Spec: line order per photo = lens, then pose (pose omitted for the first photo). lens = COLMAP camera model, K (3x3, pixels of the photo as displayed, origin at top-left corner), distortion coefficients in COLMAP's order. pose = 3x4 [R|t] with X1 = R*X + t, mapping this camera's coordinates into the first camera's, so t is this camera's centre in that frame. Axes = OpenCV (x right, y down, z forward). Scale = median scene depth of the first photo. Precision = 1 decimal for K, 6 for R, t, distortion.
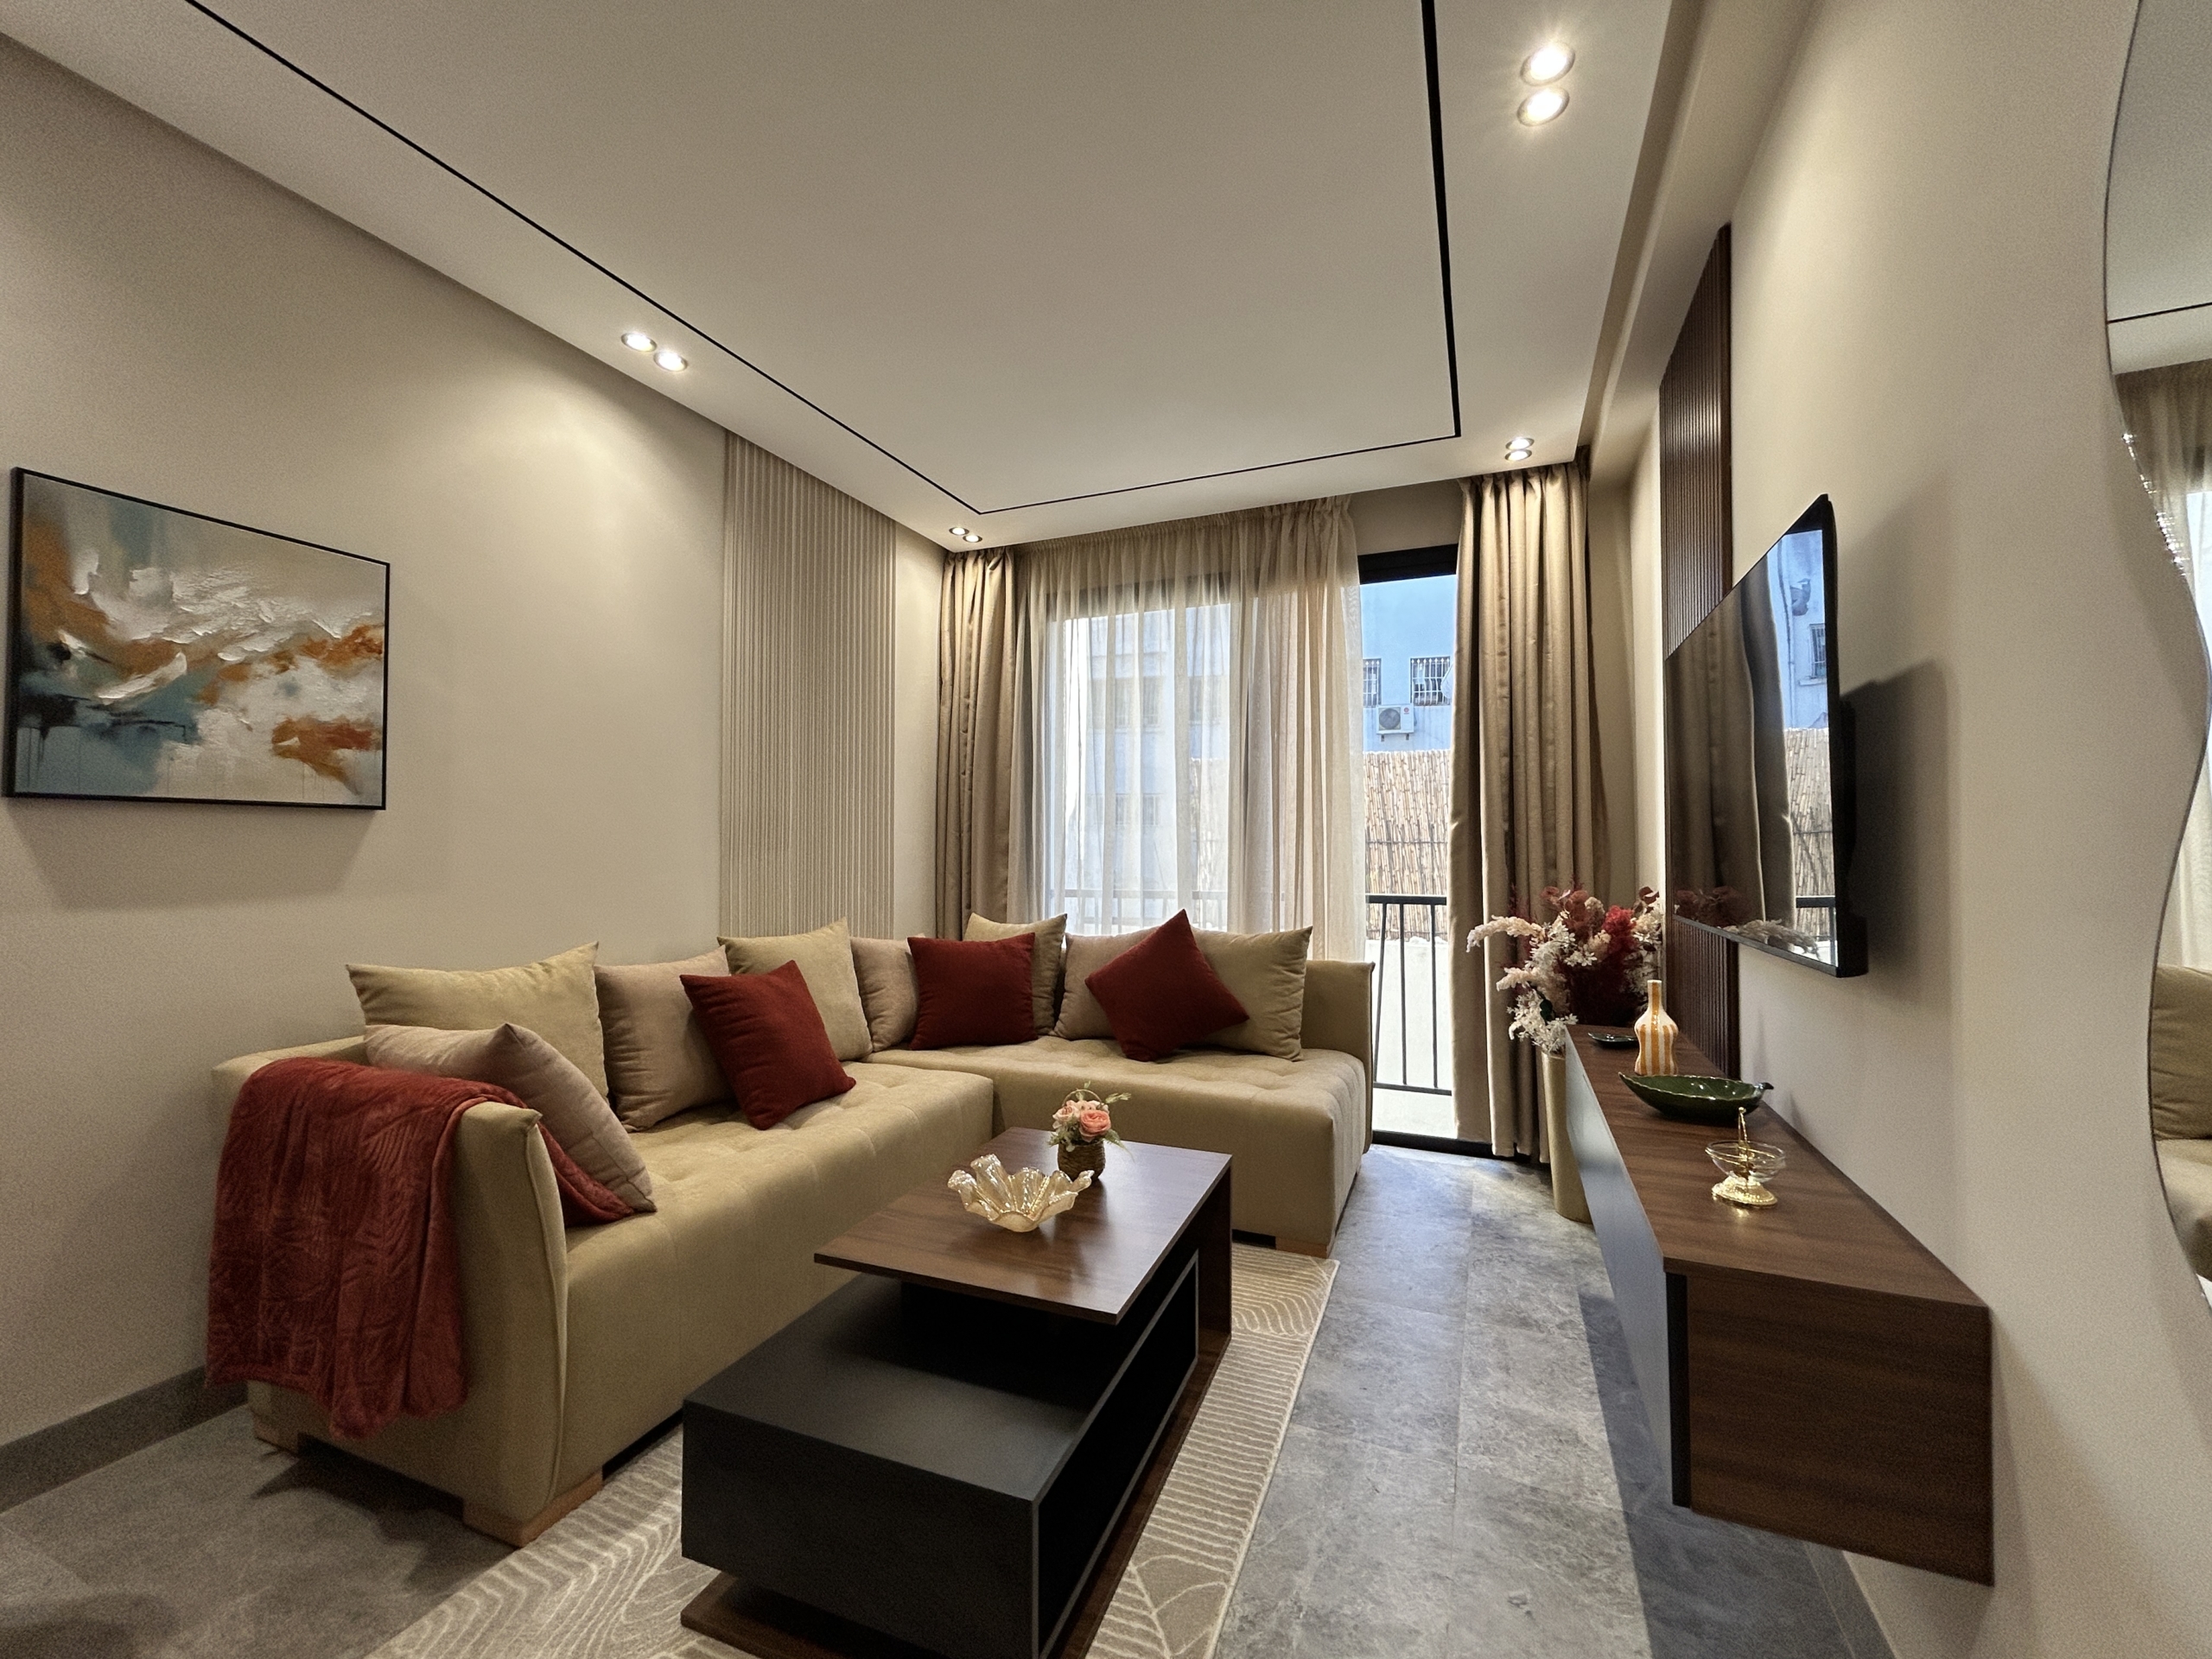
lens RADIAL K [[895.1, 0, 1106.6], [0, 895.1, 826.5], [0, 0, 1]] dist [0.000250, 0.000347]
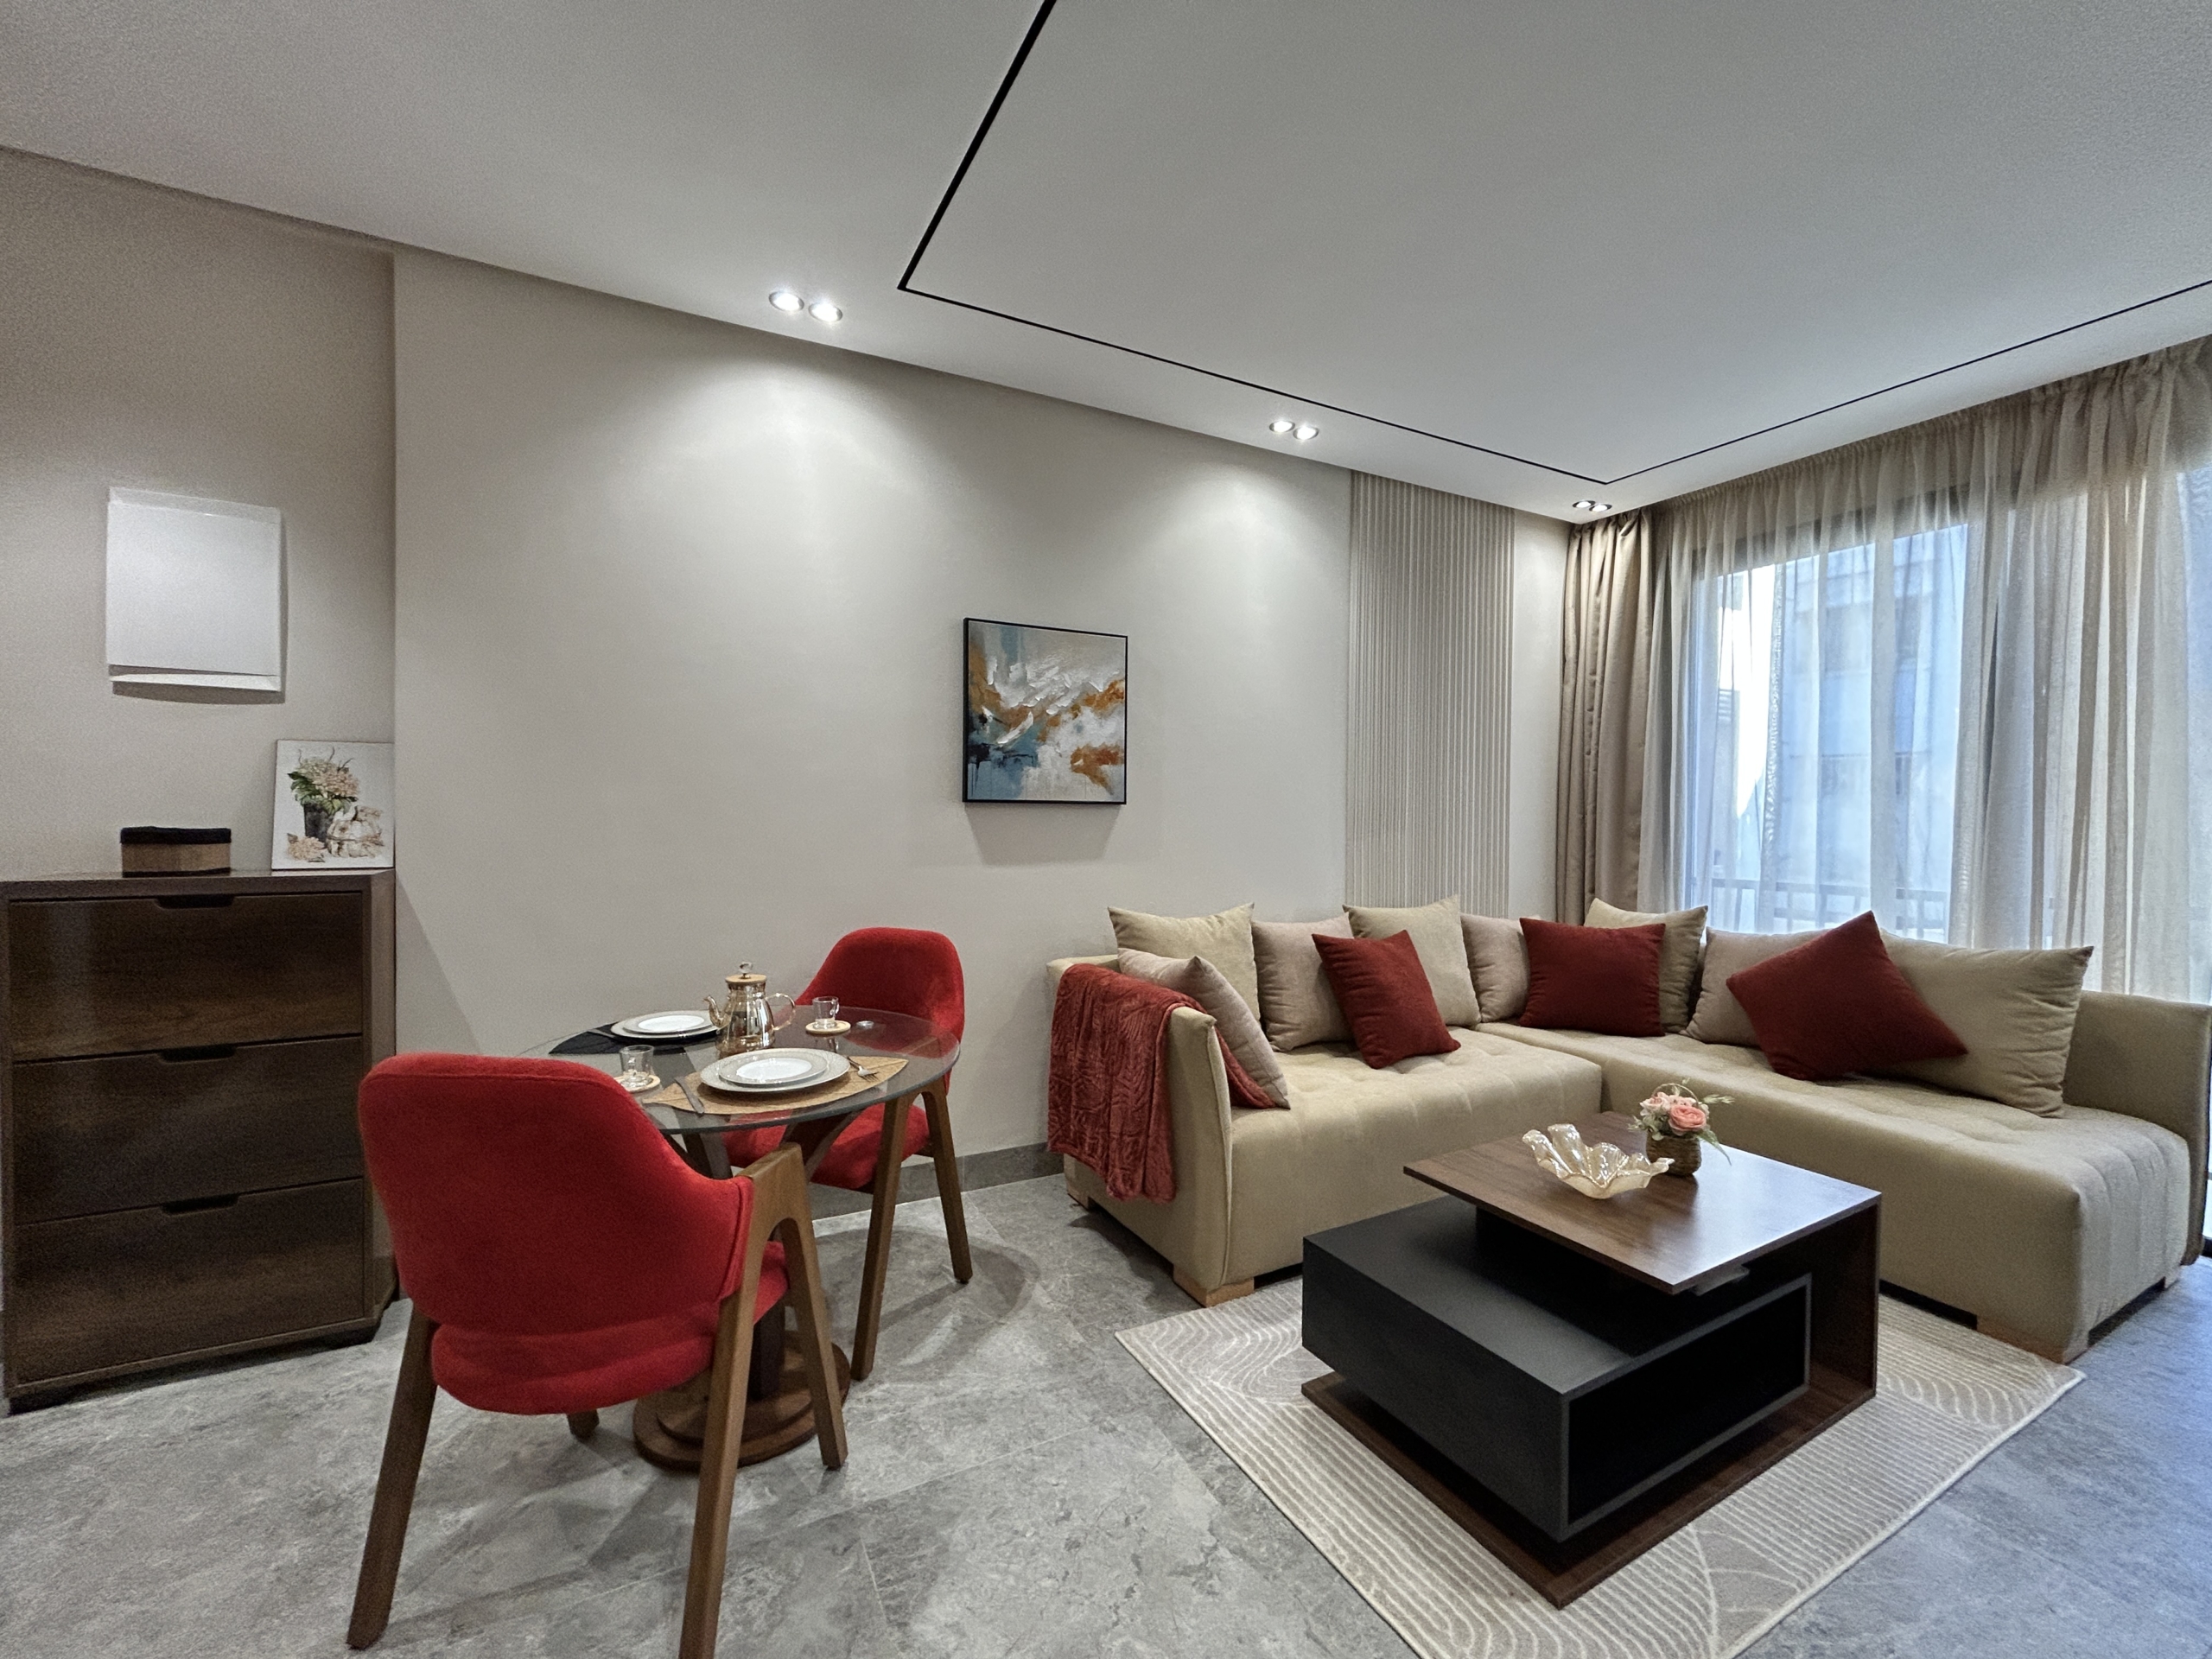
lens RADIAL K [[892.2, 0, 1106.0], [0, 892.2, 829.5], [0, 0, 1]] dist [-0.000208, 0.000070]
pose [[0.772509, 0.016467, -0.634791, 0.105614], [0.006710, 0.999396, 0.034091, -0.028289], [0.634969, -0.030595, 0.771932, -0.162176]]
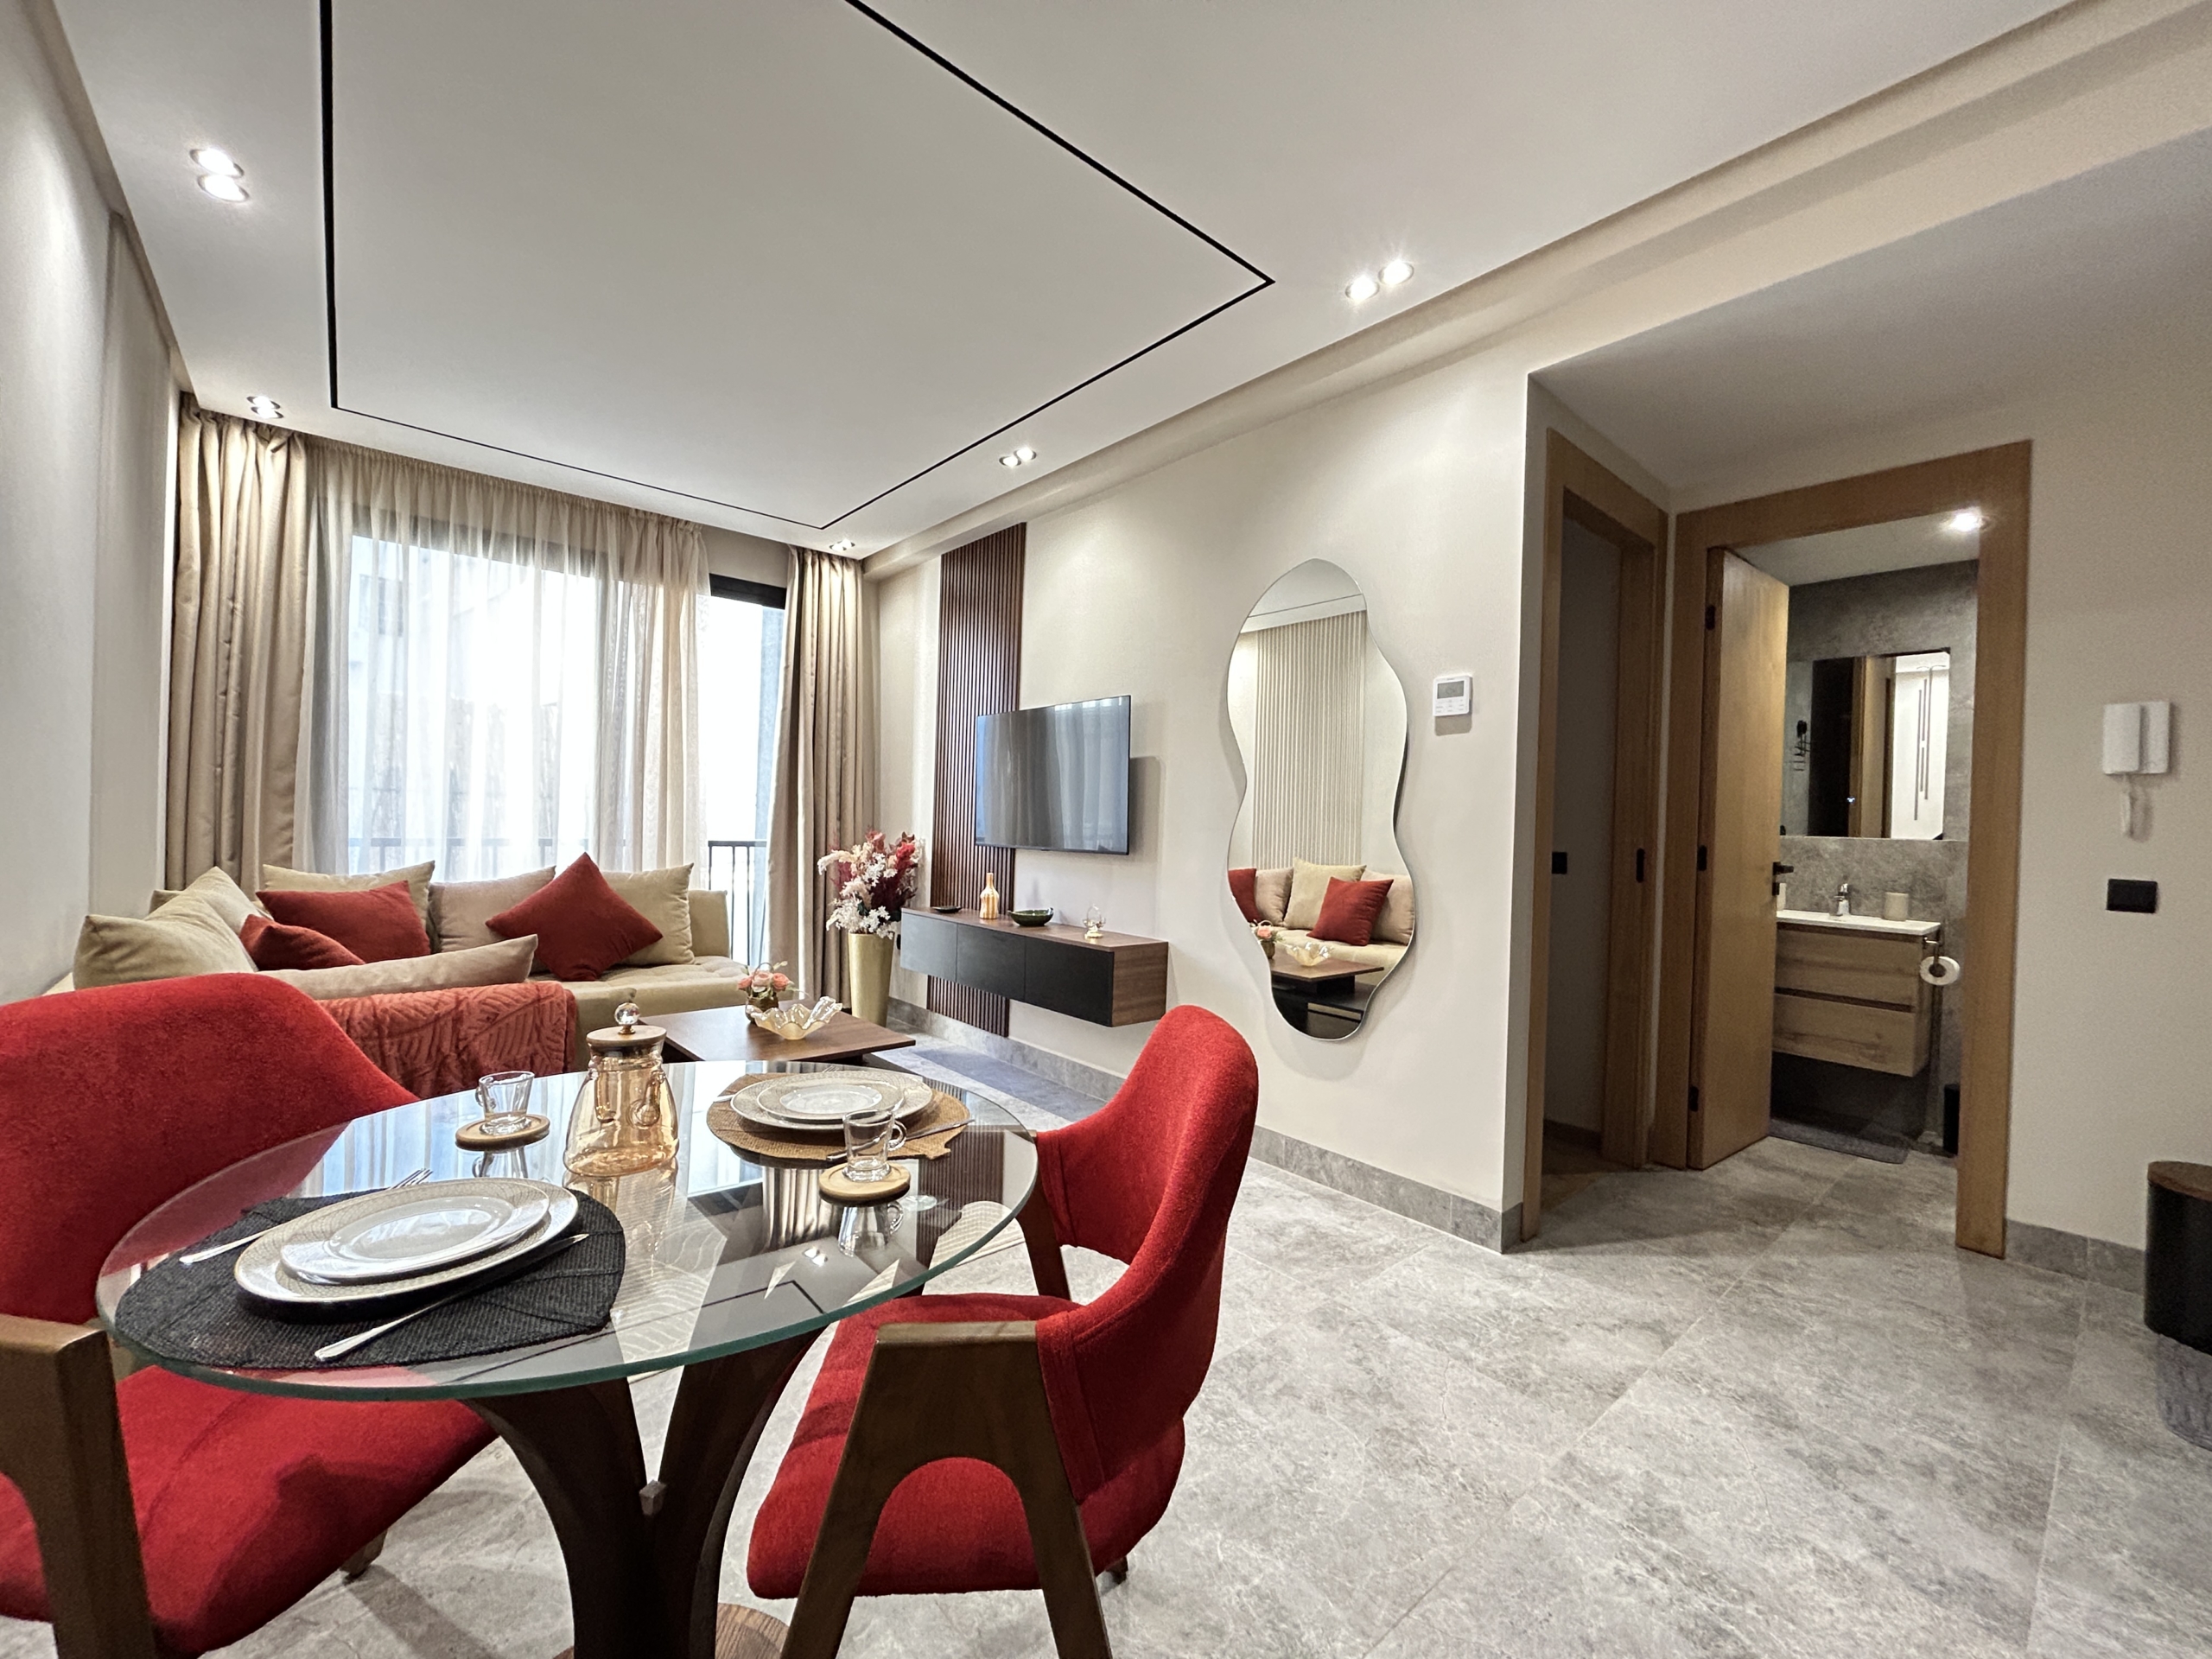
lens RADIAL K [[892.2, 0, 1106.0], [0, 892.2, 829.5], [0, 0, 1]] dist [-0.000208, 0.000070]
pose [[0.447375, 0.006560, 0.894322, -1.079578], [-0.053857, 0.998356, 0.019618, 0.009269], [-0.892723, -0.056943, 0.446993, -0.165596]]
